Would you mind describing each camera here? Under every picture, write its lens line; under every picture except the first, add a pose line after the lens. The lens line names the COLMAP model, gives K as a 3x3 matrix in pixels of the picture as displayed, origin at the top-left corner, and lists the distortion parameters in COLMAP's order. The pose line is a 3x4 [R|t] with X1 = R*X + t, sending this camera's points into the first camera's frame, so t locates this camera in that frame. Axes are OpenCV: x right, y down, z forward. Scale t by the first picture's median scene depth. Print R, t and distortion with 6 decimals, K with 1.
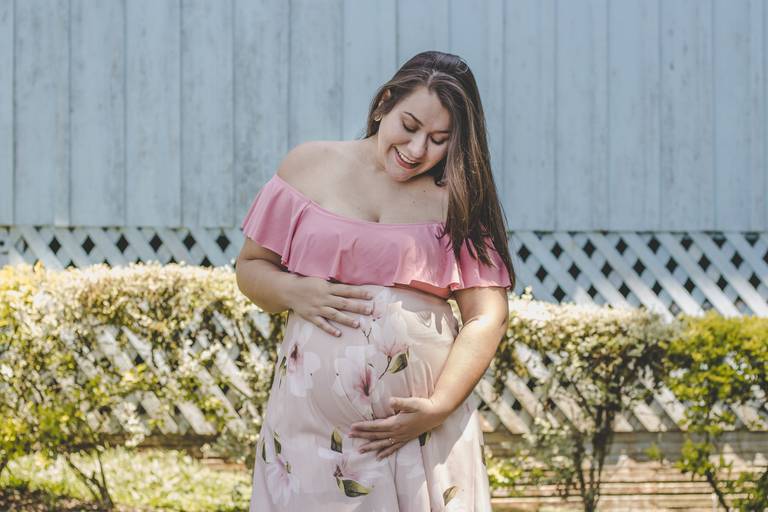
lens RADIAL K [[1847.1, 0, 384.0], [0, 1847.1, 256.0], [0, 0, 1]] dist [-0.193333, 0.538738]
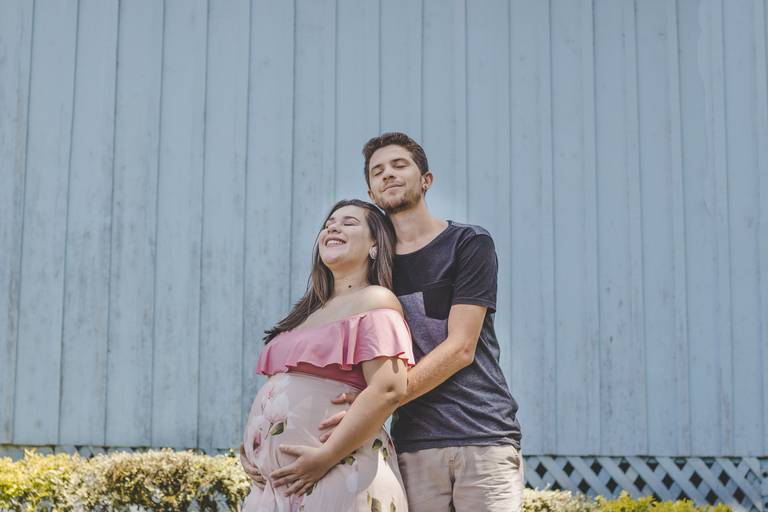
lens RADIAL K [[1847.1, 0, 384.0], [0, 1847.1, 256.0], [0, 0, 1]] dist [-0.193333, 0.538738]
pose [[0.999430, -0.000774, -0.033738, 0.051829], [-0.006123, 0.978986, -0.203835, 0.105365], [0.033187, 0.203926, 0.978424, -0.192888]]
